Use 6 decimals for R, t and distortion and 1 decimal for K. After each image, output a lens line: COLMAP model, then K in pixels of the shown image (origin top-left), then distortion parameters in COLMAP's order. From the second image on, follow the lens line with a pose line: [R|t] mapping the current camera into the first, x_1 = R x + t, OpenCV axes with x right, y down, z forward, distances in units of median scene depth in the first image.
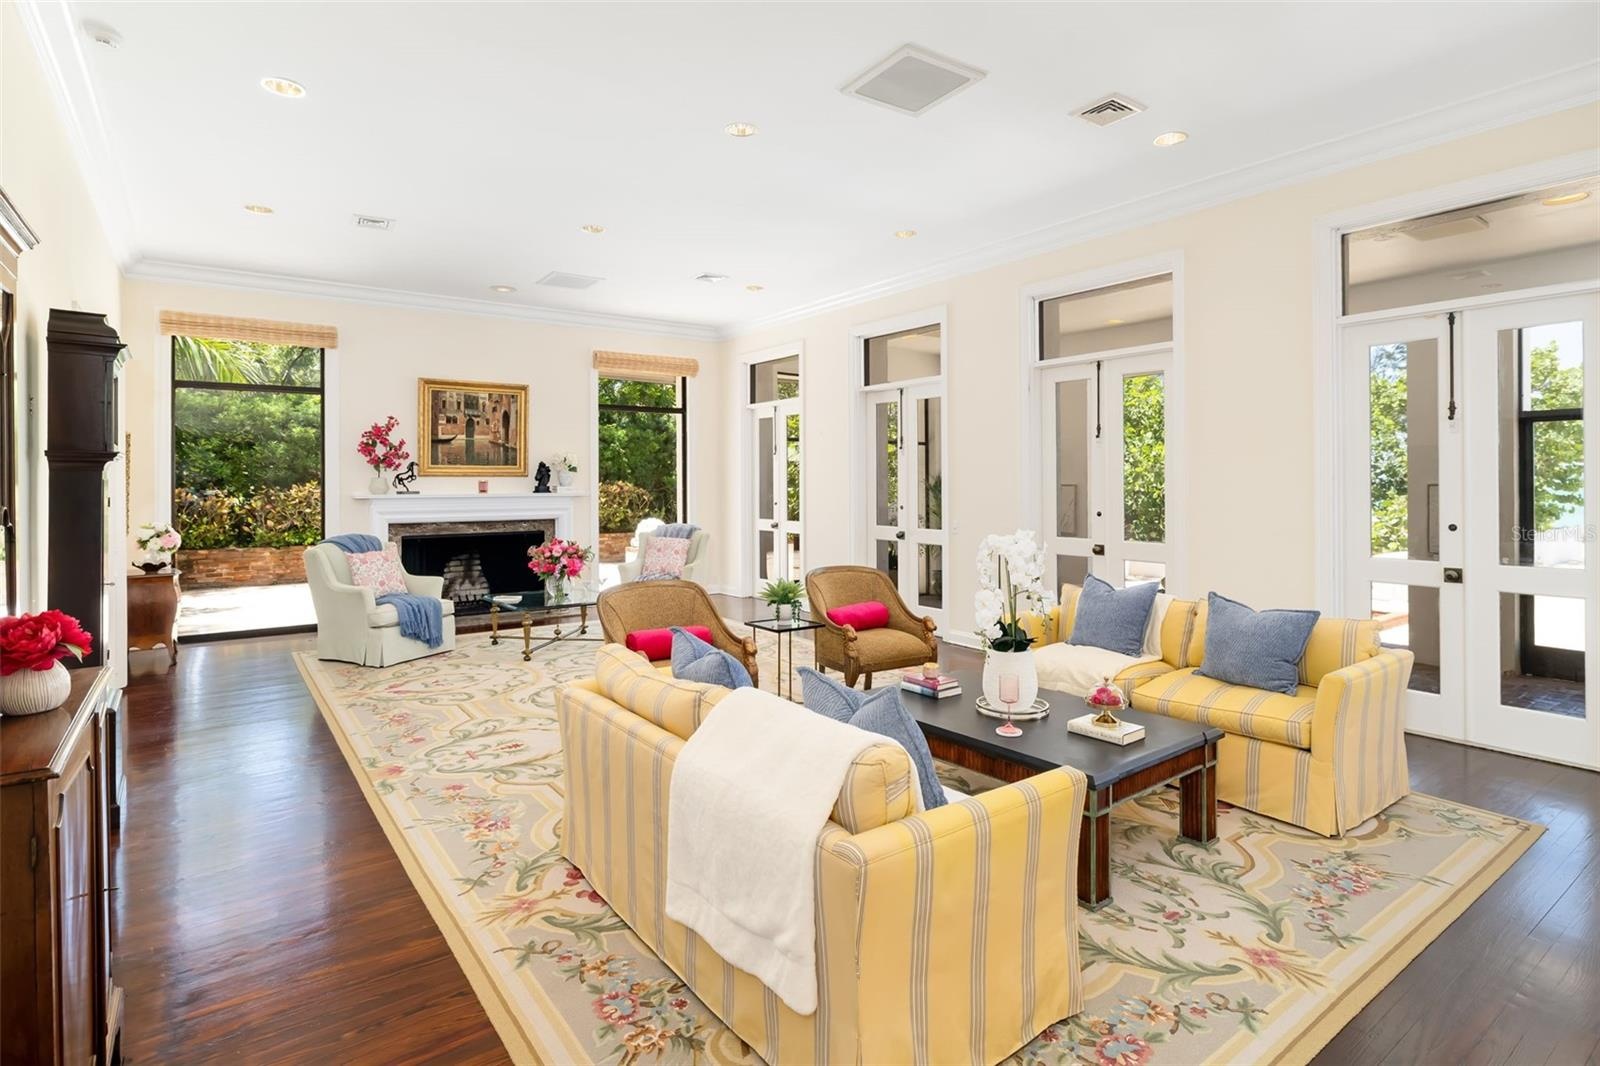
lens RADIAL K [[811.0, 0, 799.6], [0, 811.0, 481.0], [0, 0, 1]] dist [0.000050, 0.000074]
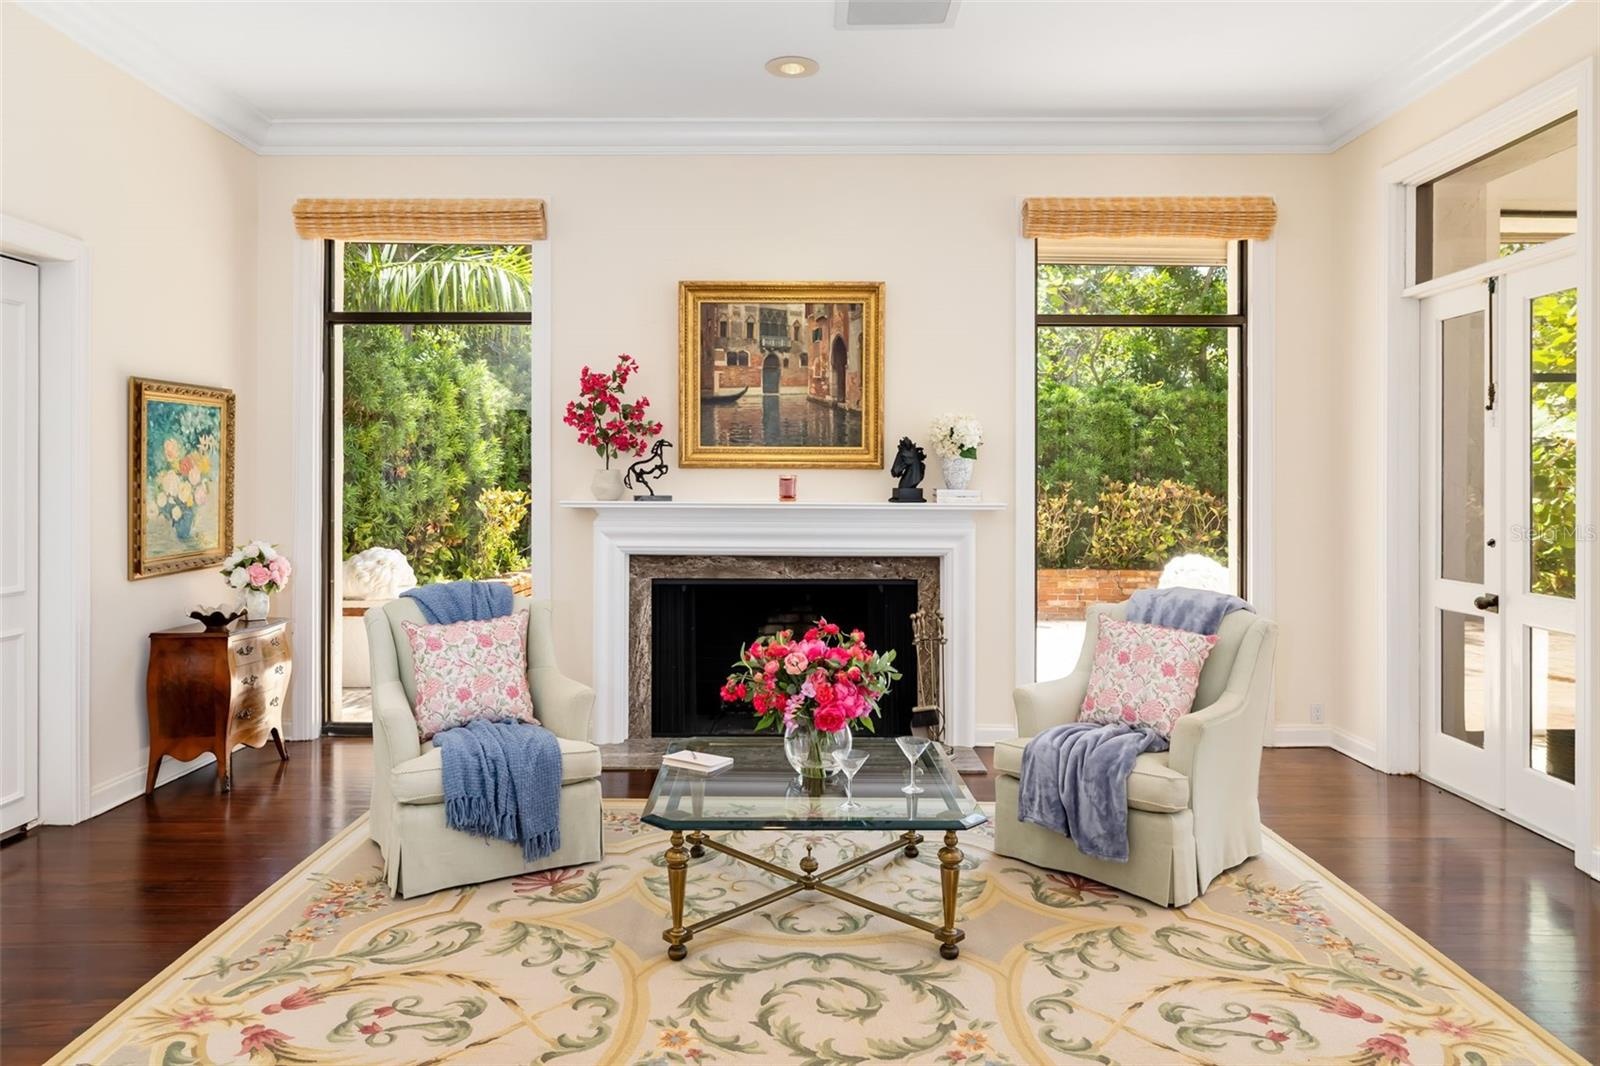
lens RADIAL K [[1020.7, 0, 796.7], [0, 1020.7, 480.3], [0, 0, 1]] dist [-0.013250, -0.001542]
pose [[0.804368, 0.006981, -0.594091, -0.010873], [-0.006900, 0.999973, 0.002408, 0.000490], [0.594092, 0.002162, 0.804394, 0.492085]]
